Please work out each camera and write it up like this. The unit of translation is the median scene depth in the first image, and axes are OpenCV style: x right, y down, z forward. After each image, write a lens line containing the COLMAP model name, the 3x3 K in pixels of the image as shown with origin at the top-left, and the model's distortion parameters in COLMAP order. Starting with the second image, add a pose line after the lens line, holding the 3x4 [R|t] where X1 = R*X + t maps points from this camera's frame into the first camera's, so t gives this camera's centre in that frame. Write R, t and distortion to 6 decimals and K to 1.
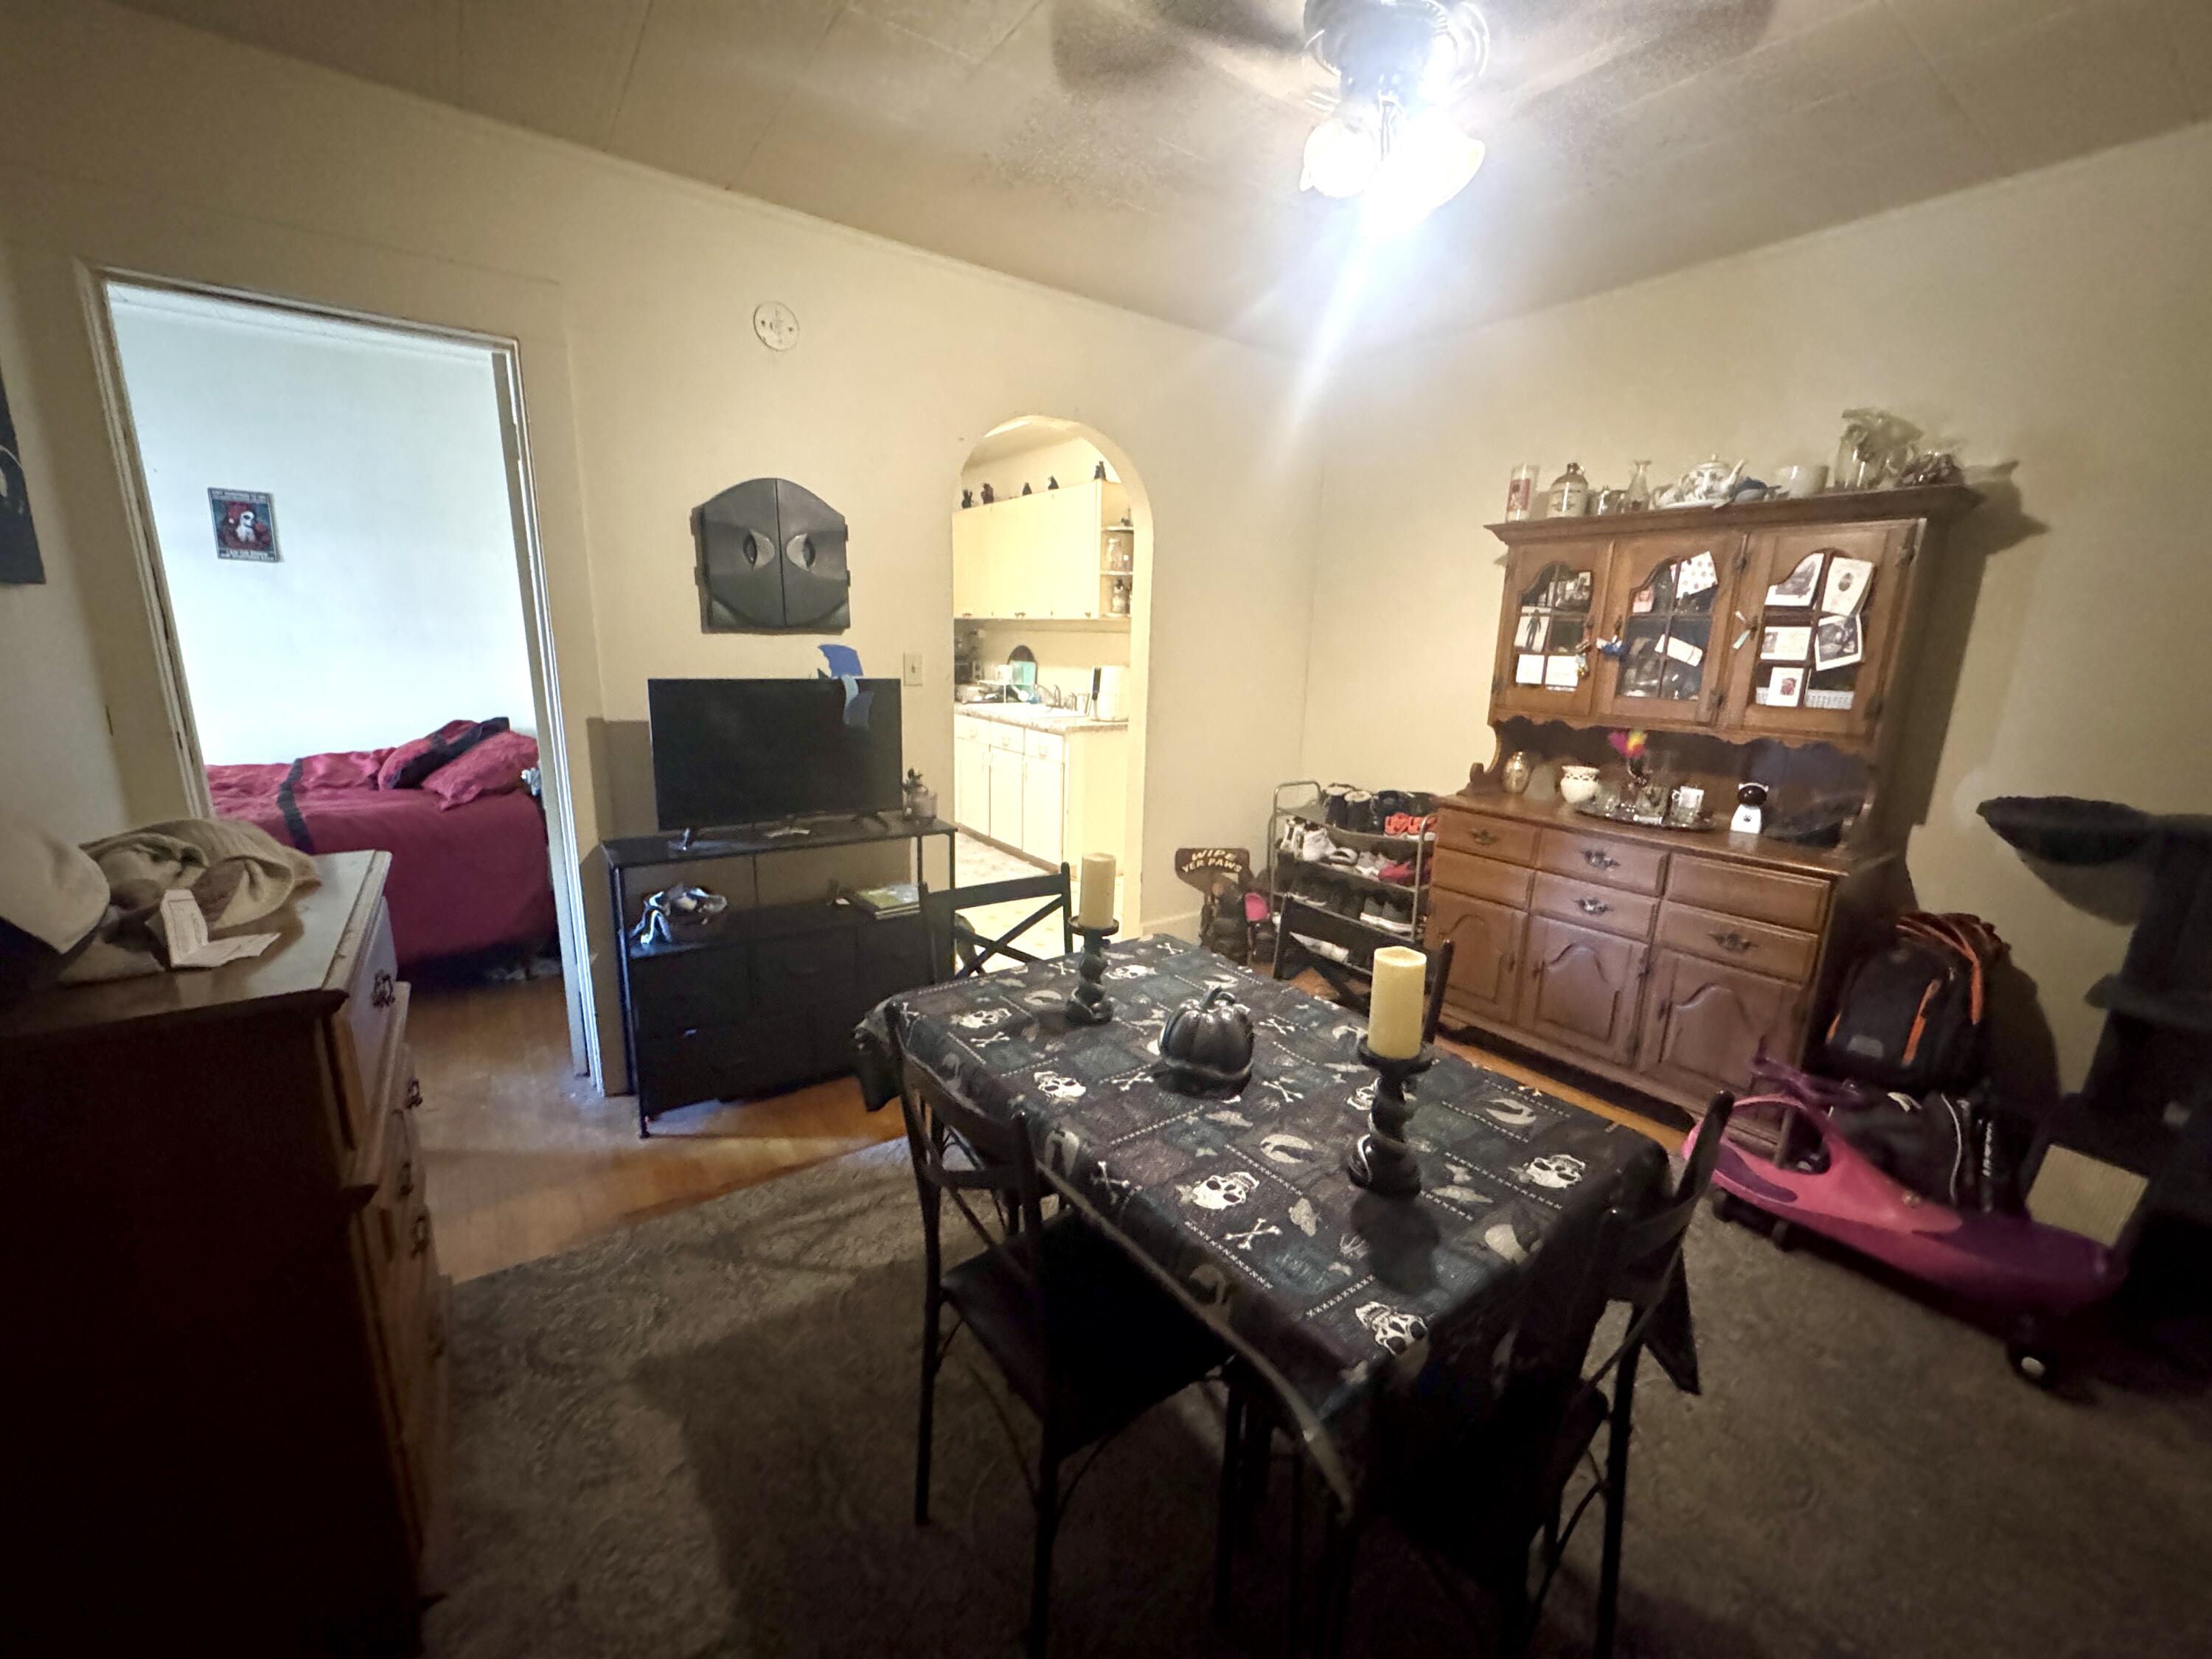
lens RADIAL K [[876.0, 0, 1117.1], [0, 876.0, 826.3], [0, 0, 1]] dist [-0.004156, 0.000292]
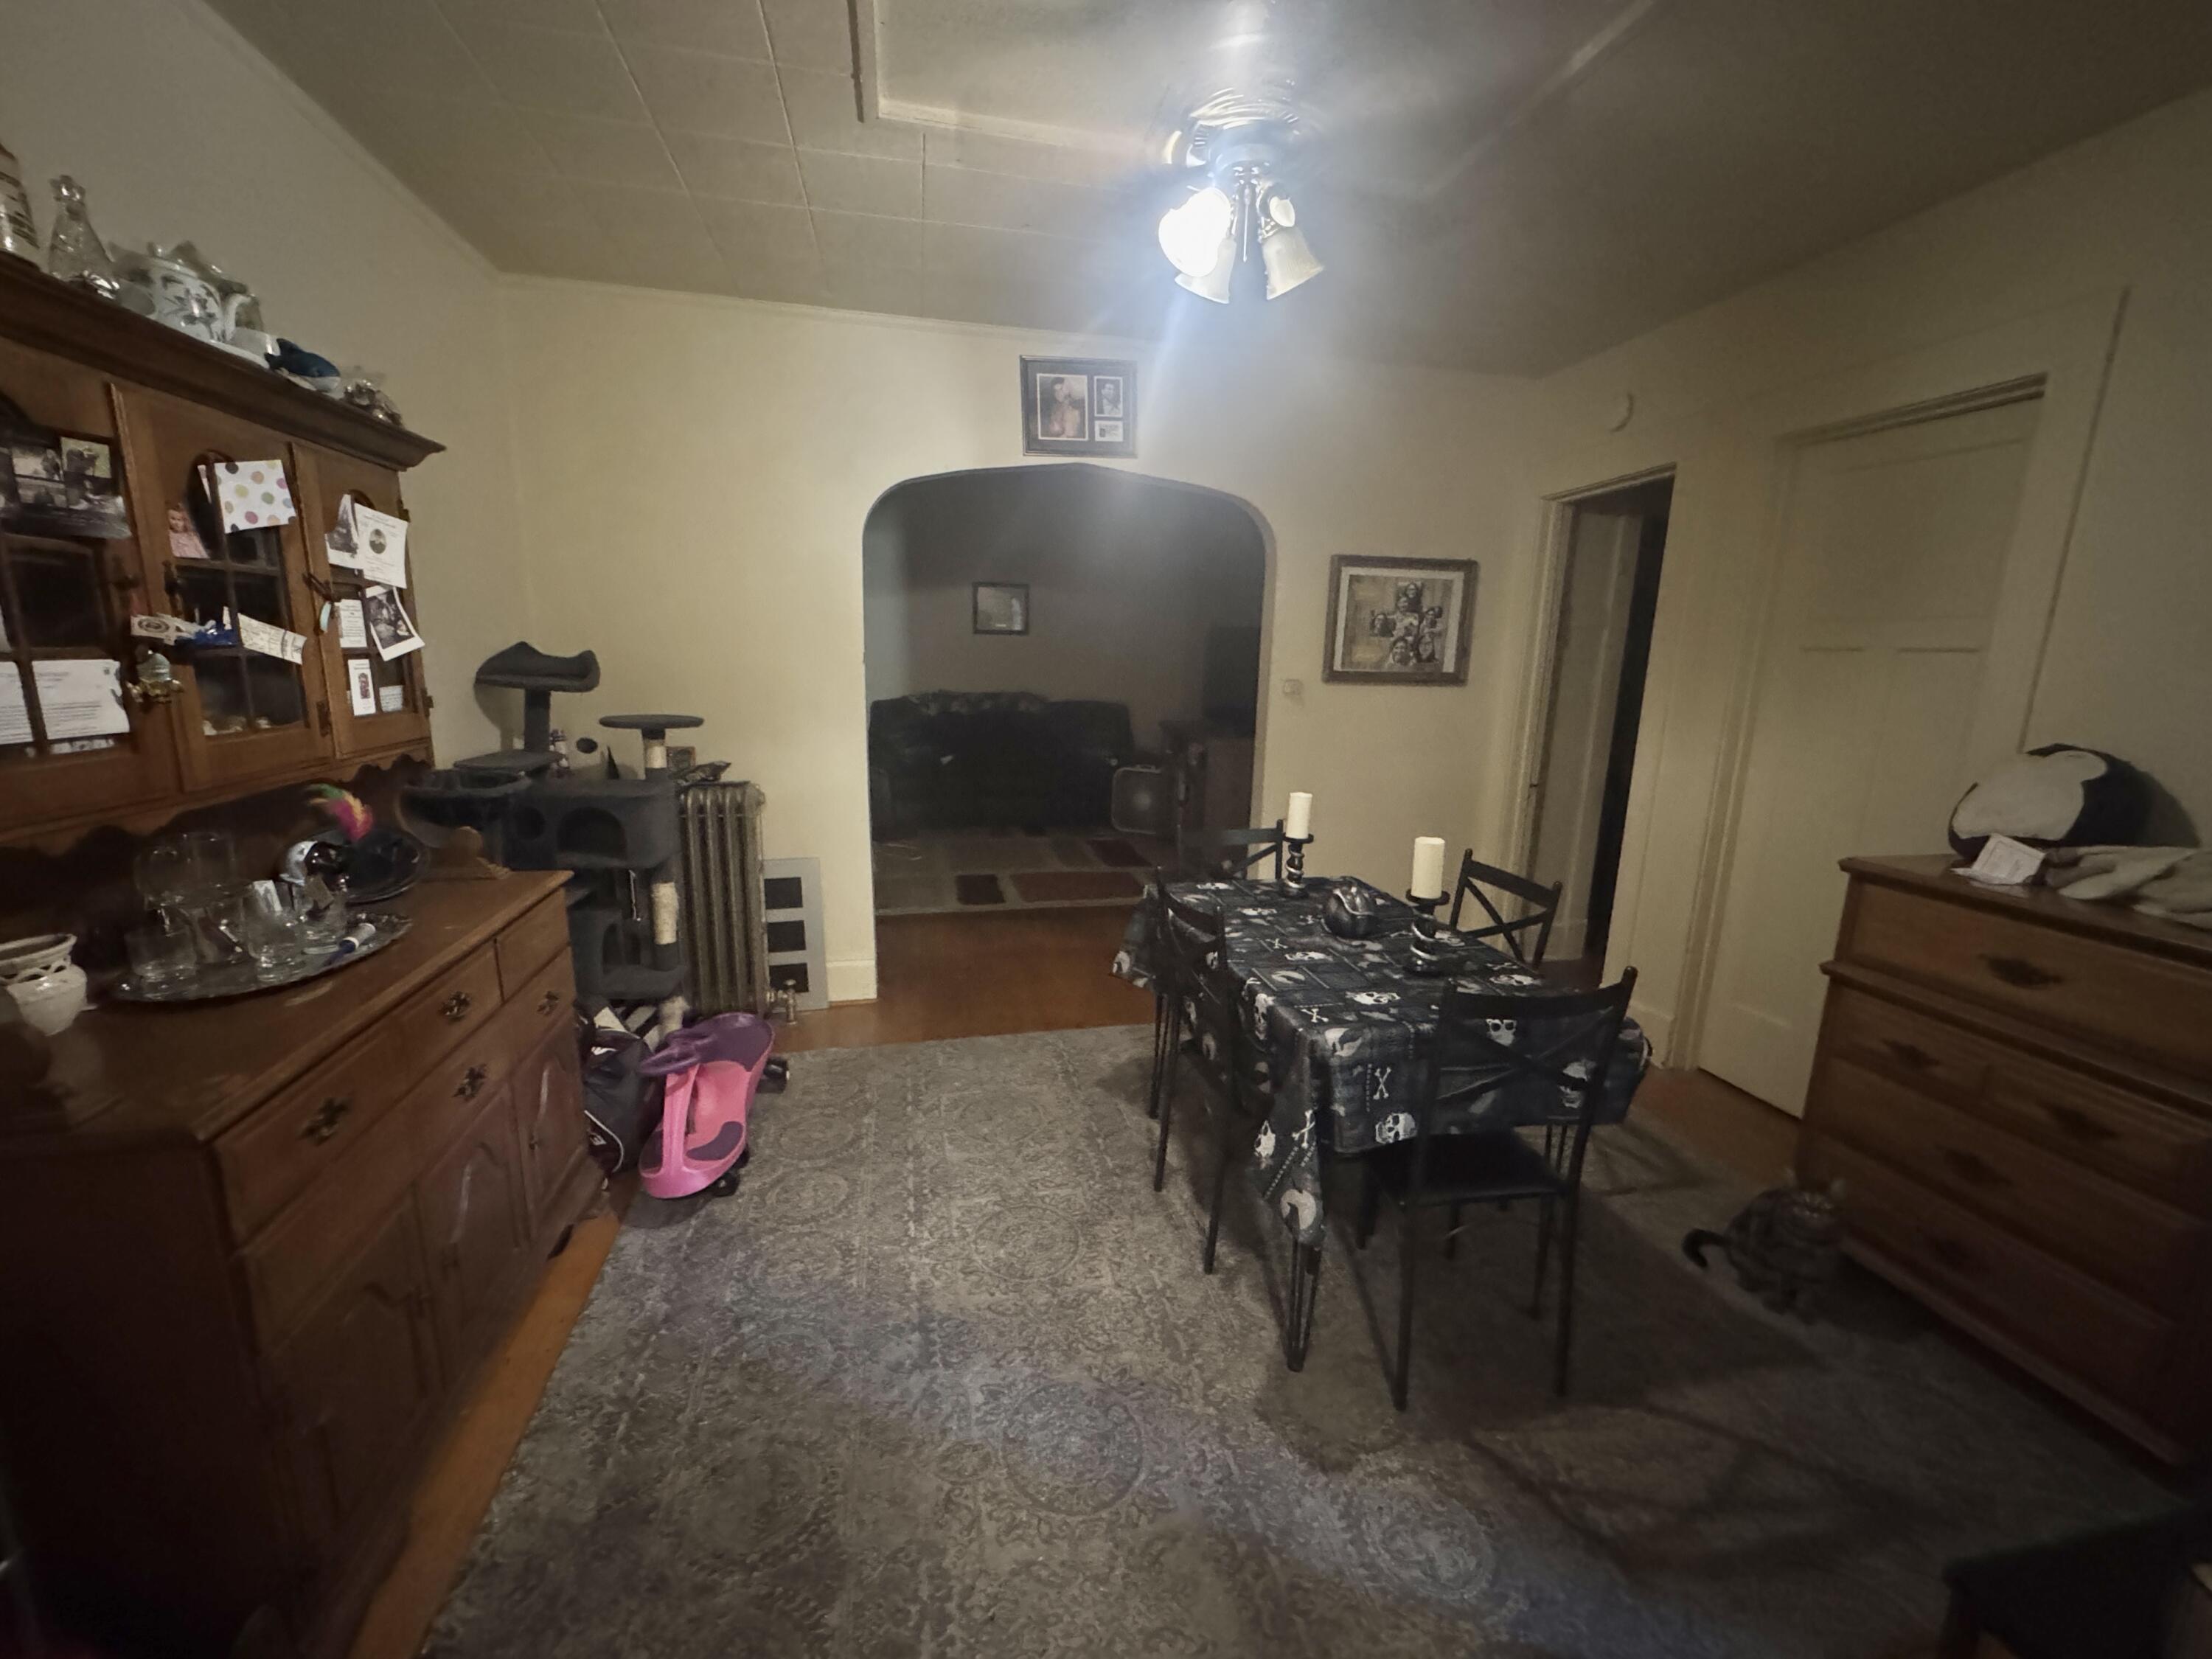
lens RADIAL K [[876.0, 0, 1107.1], [0, 876.0, 833.1], [0, 0, 1]] dist [-0.004156, 0.000292]
pose [[-0.910073, -0.131552, 0.393015, -0.051885], [0.040573, 0.915452, 0.400376, -0.285498], [-0.412456, 0.380317, -0.827791, 1.279423]]
